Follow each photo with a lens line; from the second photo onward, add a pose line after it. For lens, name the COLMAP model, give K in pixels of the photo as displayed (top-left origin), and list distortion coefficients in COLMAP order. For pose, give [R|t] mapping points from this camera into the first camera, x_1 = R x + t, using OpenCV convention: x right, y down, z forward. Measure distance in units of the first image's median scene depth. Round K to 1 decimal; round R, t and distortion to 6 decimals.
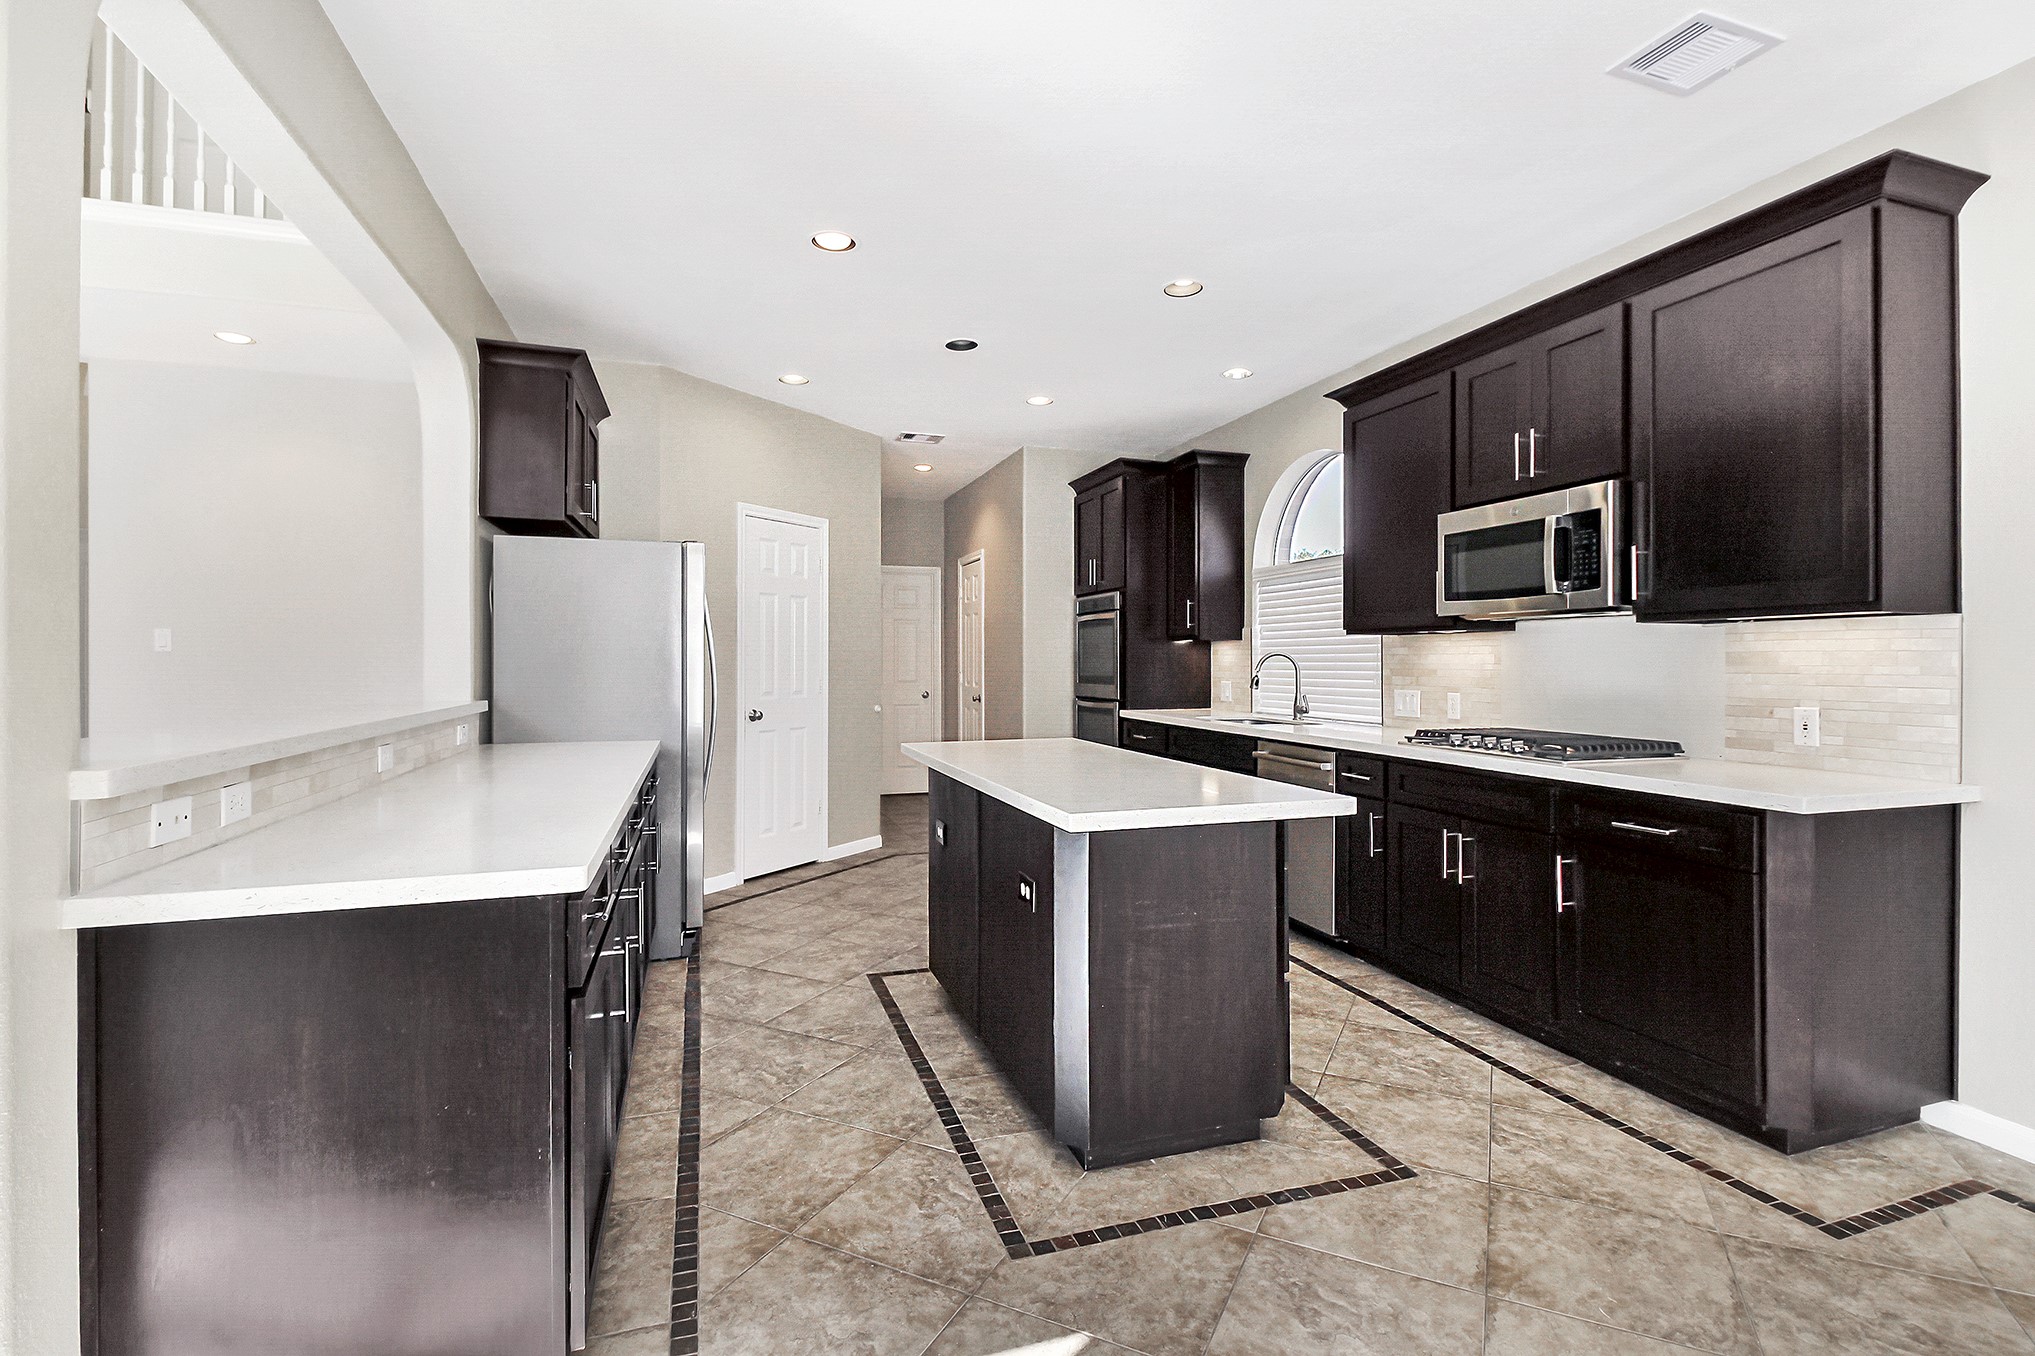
lens RADIAL K [[945.8, 0, 1041.7], [0, 945.8, 657.9], [0, 0, 1]] dist [0.010354, -0.003781]
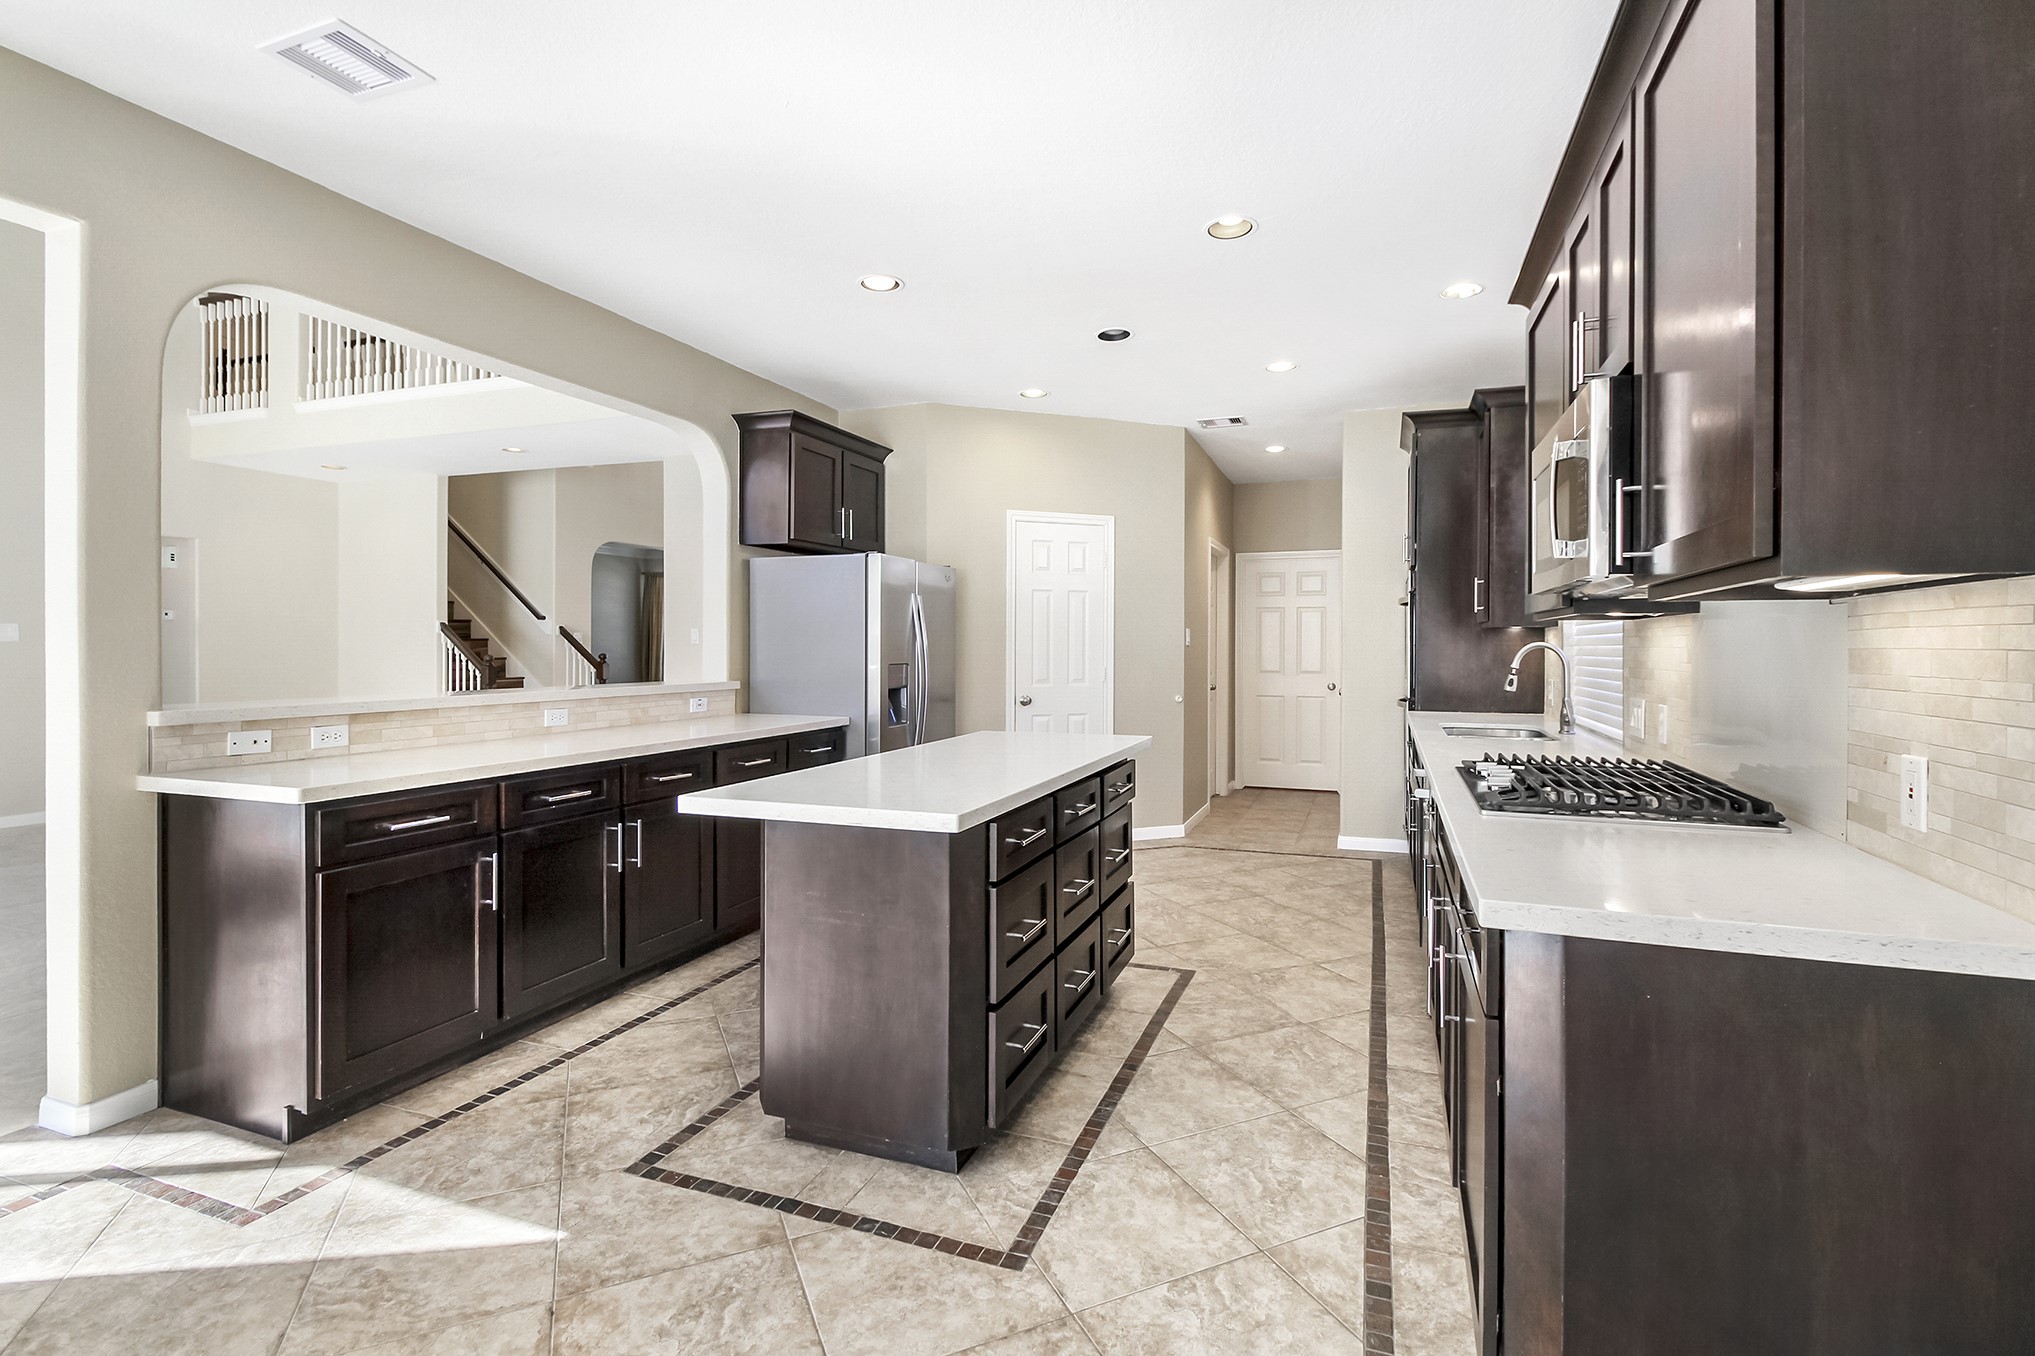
lens RADIAL K [[945.8, 0, 1052.6], [0, 945.8, 640.4], [0, 0, 1]] dist [0.010354, -0.003781]
pose [[0.776998, -0.002356, -0.629499, 0.732577], [0.000260, 0.999994, -0.003421, -0.009401], [0.629503, 0.002494, 0.776994, 0.278092]]
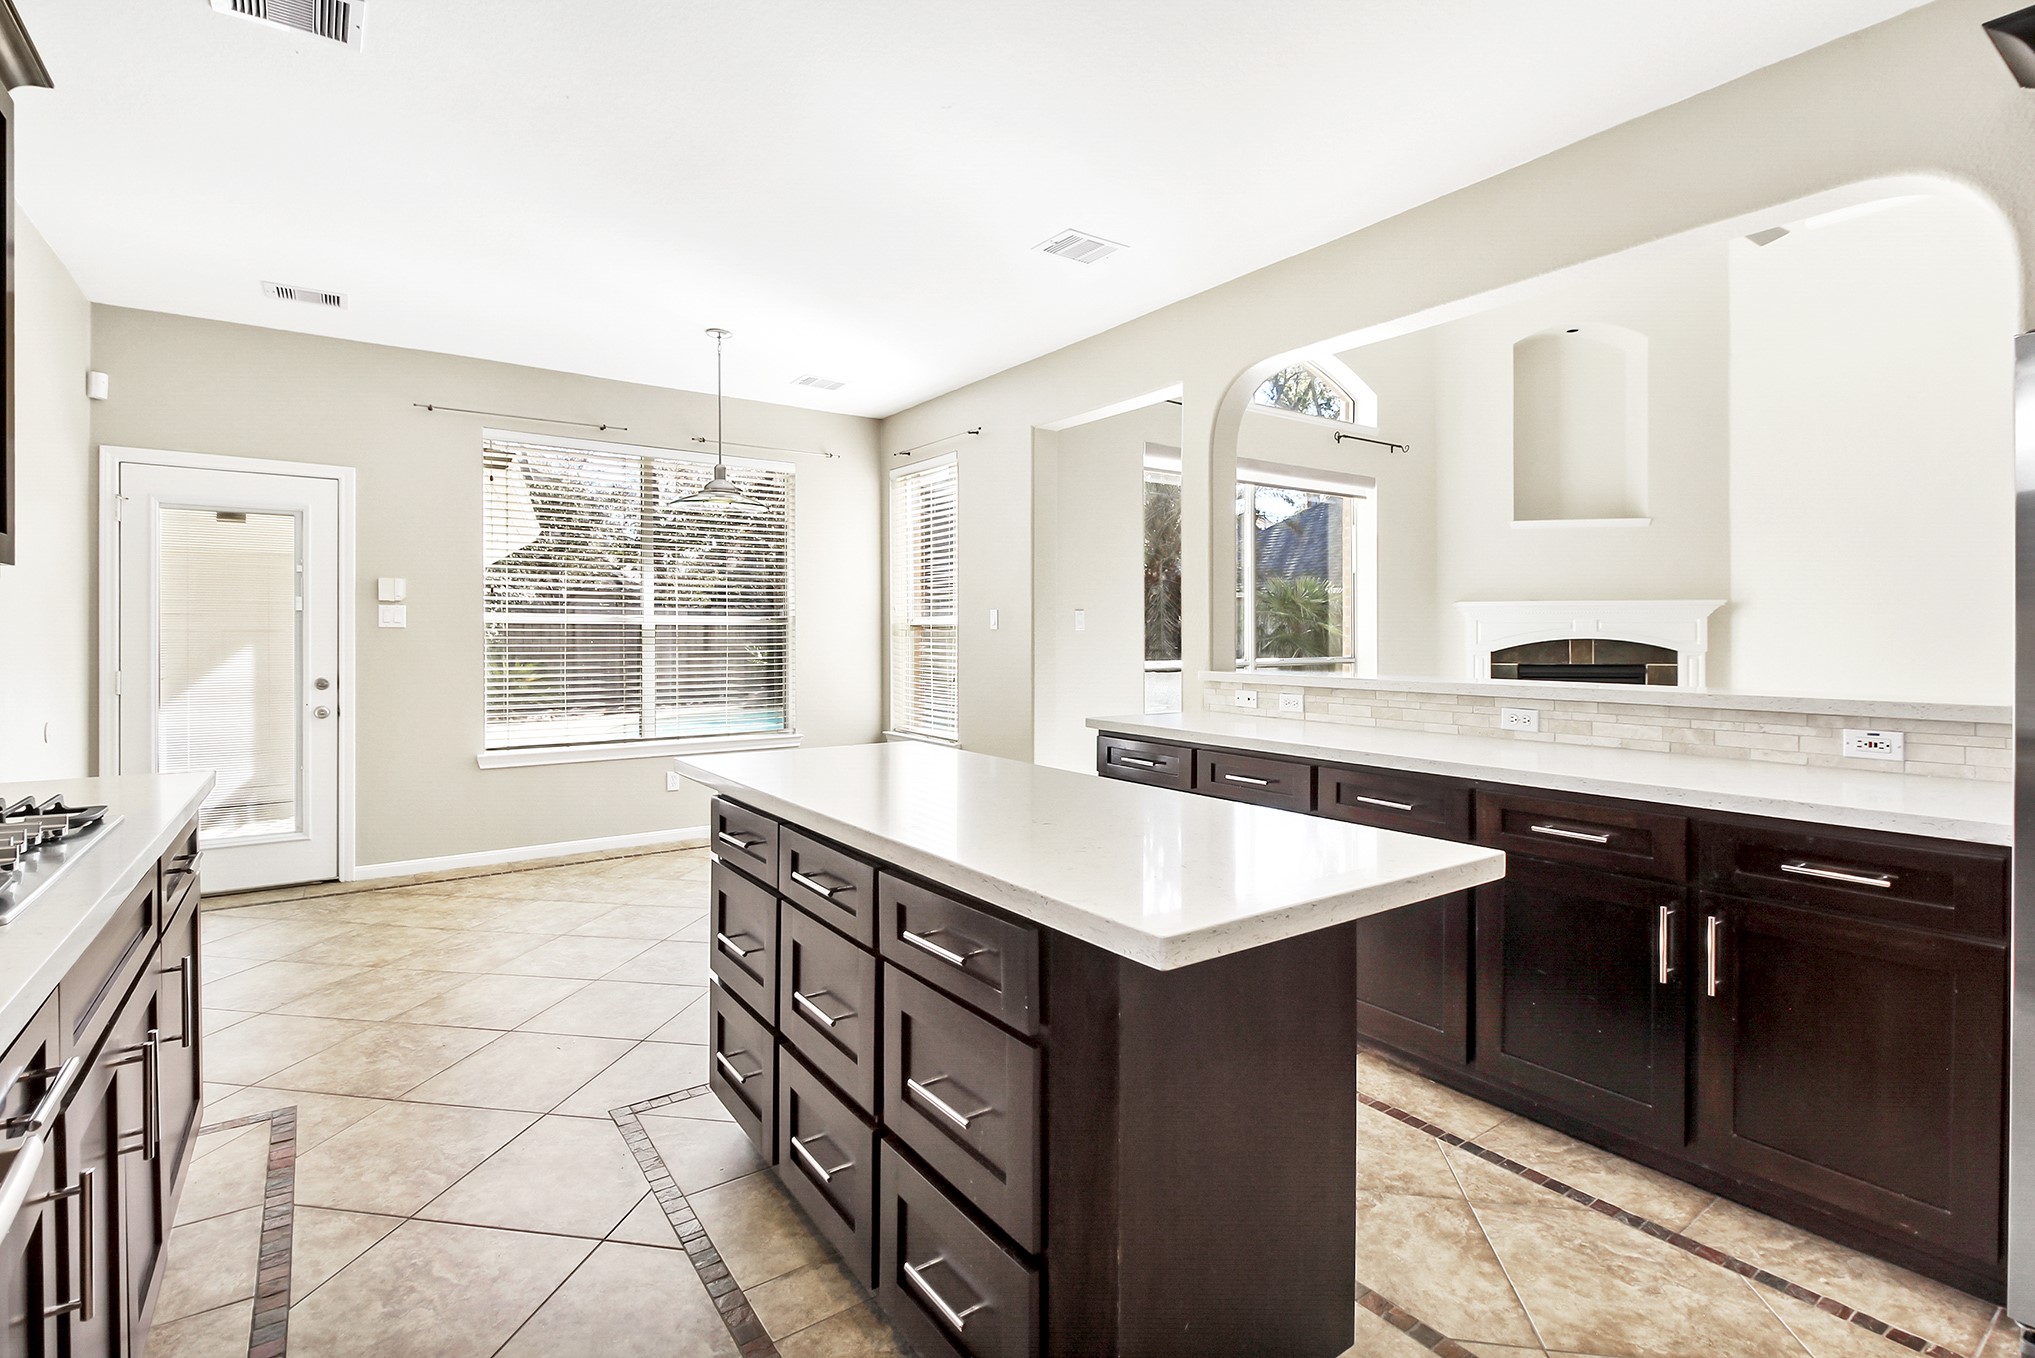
lens RADIAL K [[945.8, 0, 984.2], [0, 945.8, 656.1], [0, 0, 1]] dist [0.010354, -0.003781]
pose [[-0.968037, 0.006068, -0.250732, 0.192897], [0.001133, 0.999803, 0.019824, 0.004002], [0.250803, 0.018906, -0.967854, 1.651641]]
